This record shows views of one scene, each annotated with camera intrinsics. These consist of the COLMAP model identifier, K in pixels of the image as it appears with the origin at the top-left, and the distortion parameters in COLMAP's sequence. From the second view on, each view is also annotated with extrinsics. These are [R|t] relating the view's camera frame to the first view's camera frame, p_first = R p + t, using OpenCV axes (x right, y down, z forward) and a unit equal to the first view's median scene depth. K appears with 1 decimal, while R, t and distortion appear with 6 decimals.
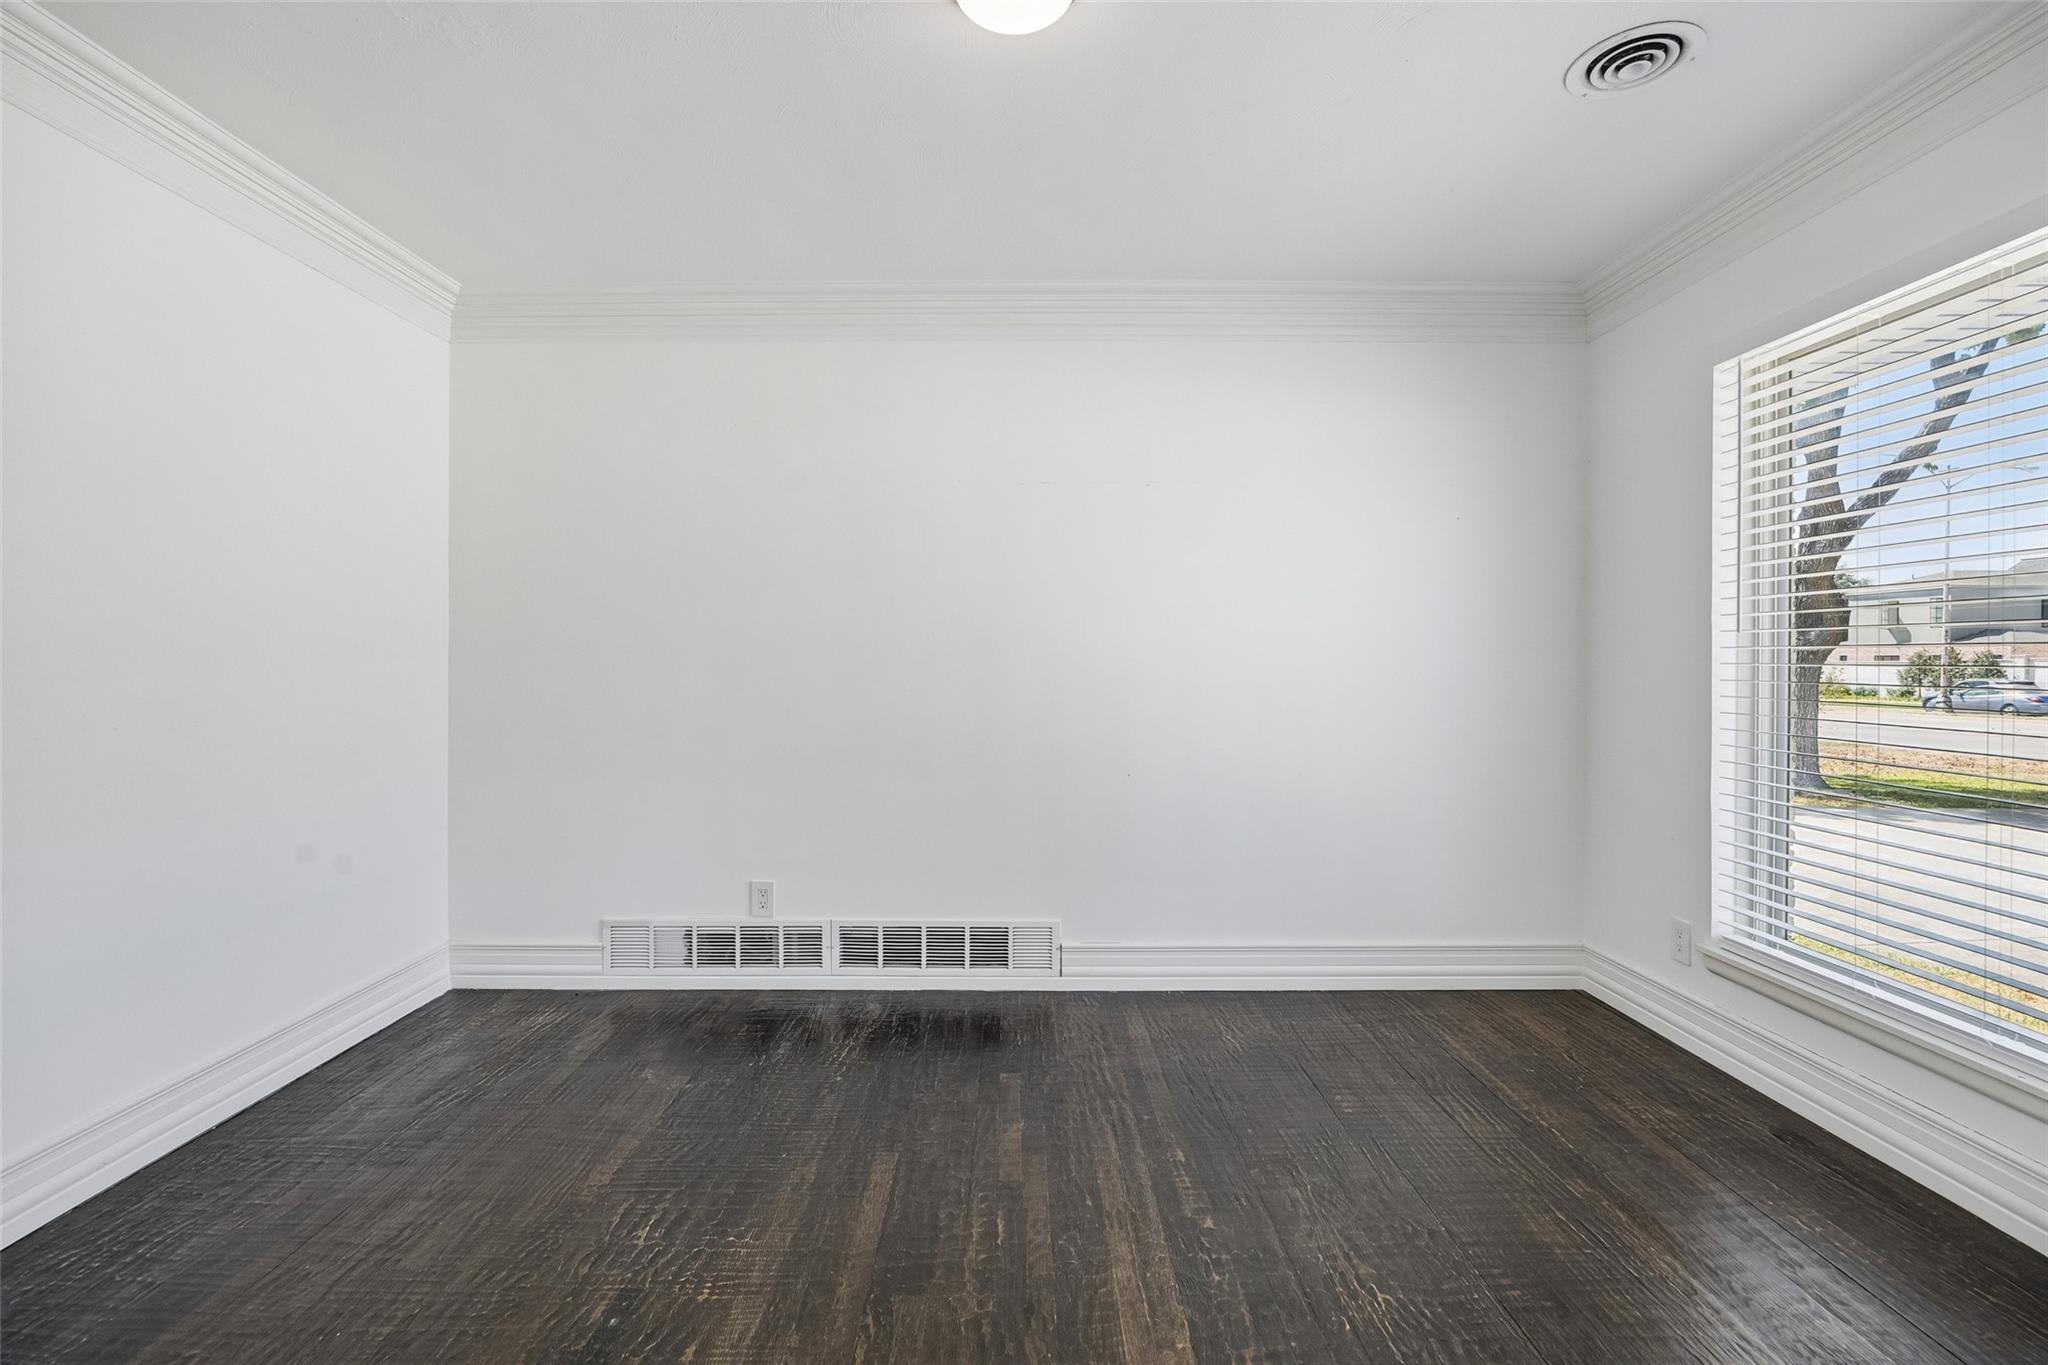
lens RADIAL K [[970.0, 0, 1017.3], [0, 970.0, 665.7], [0, 0, 1]] dist [-0.011958, 0.000152]
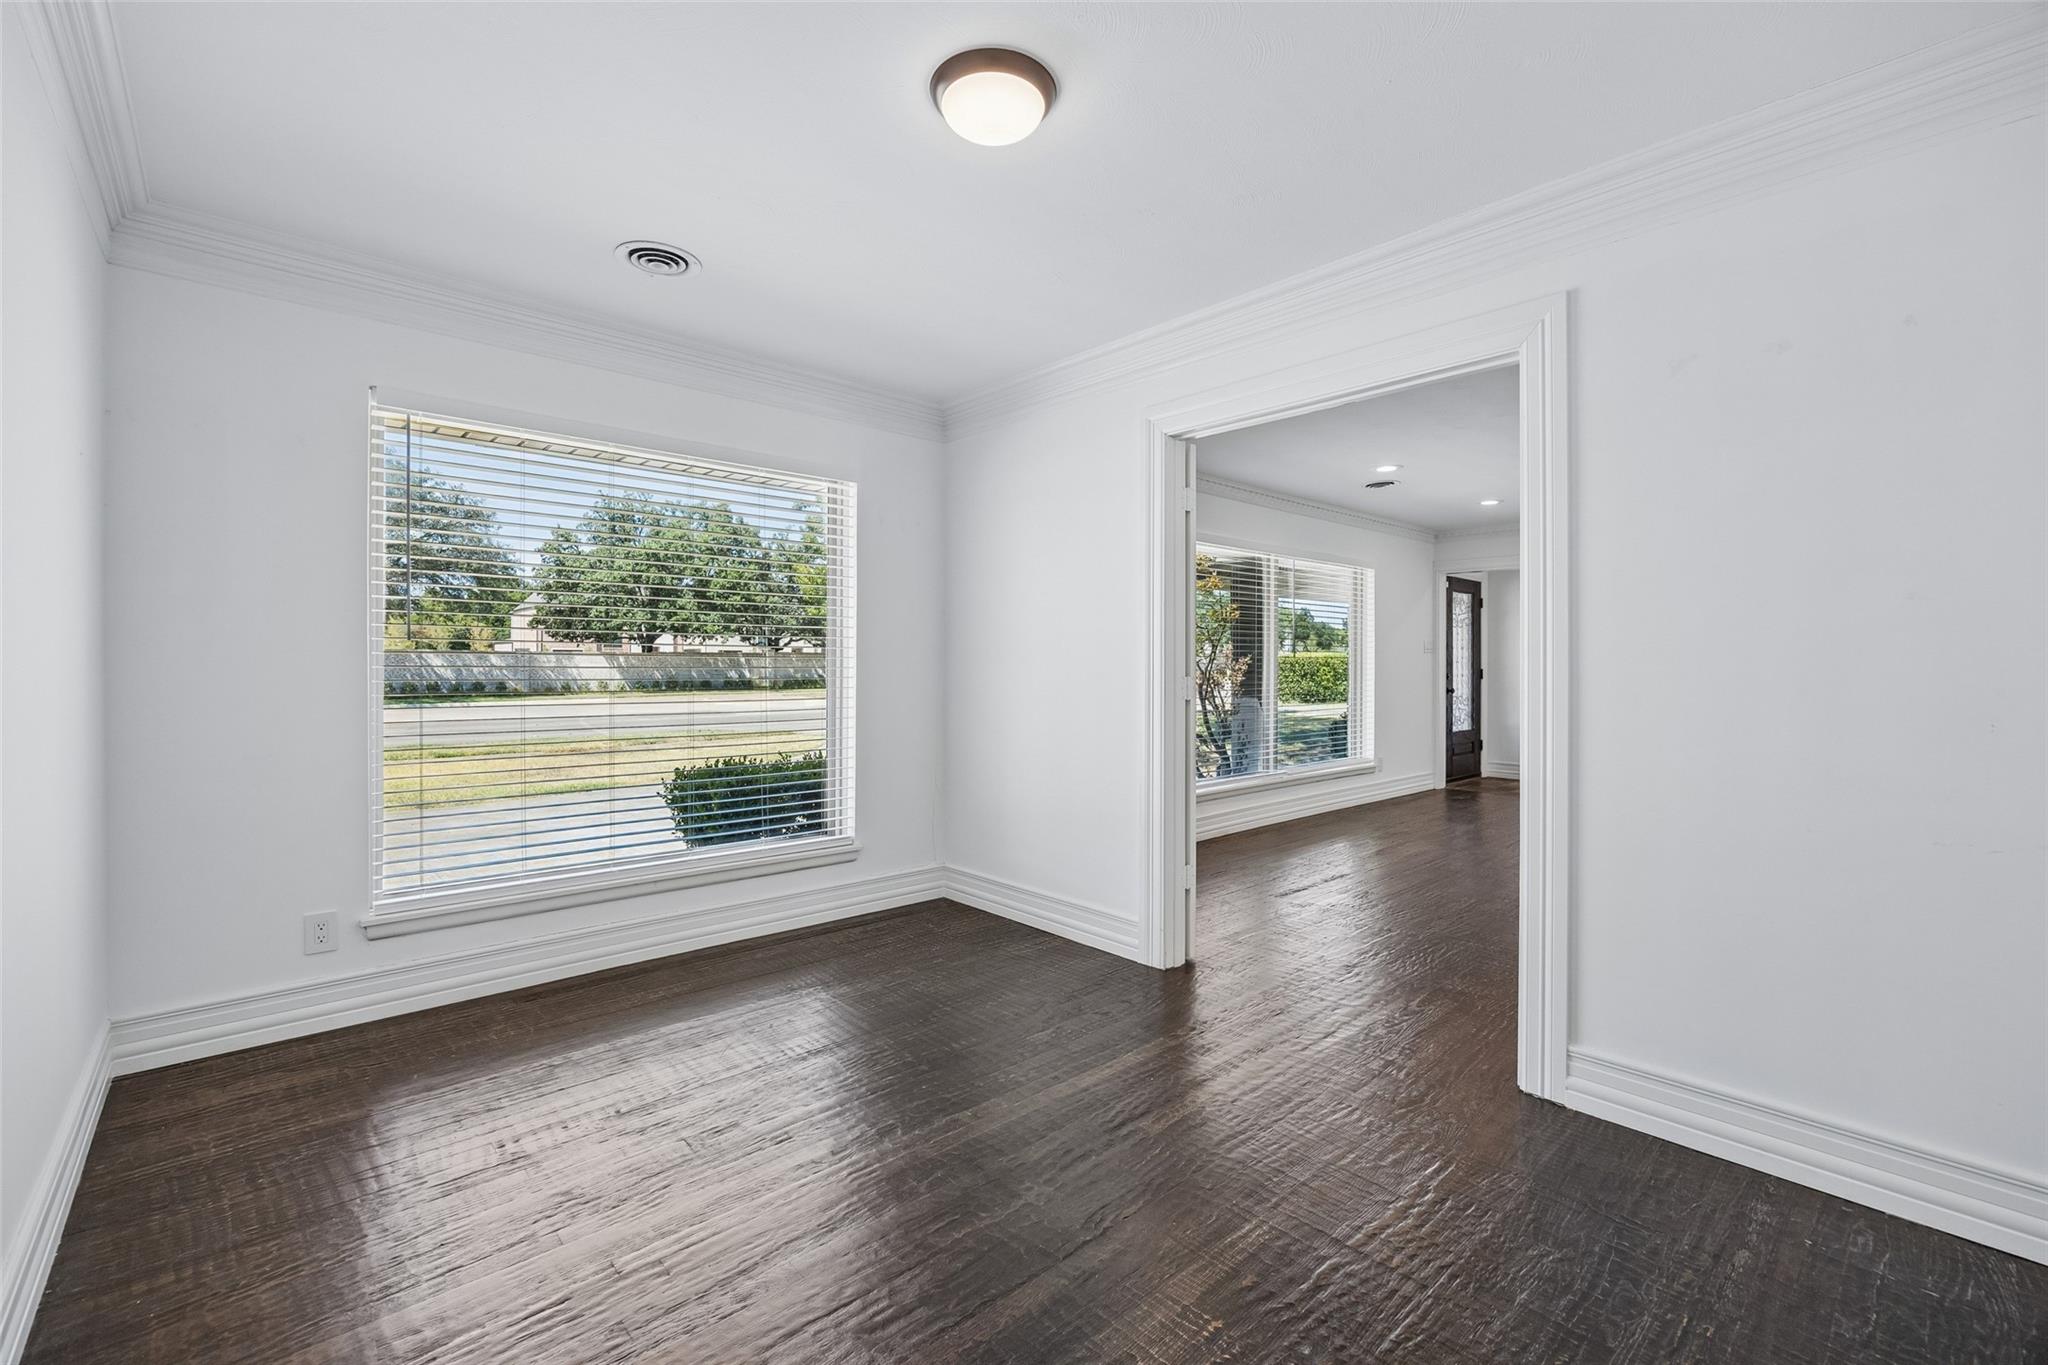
lens RADIAL K [[851.9, 0, 1021.4], [0, 851.9, 669.2], [0, 0, 1]] dist [0.000146, 0.000038]
pose [[-0.678334, -0.006075, 0.734729, -0.744441], [-0.000145, 0.999967, 0.008134, -0.014205], [-0.734754, 0.005411, -0.678312, 1.562990]]
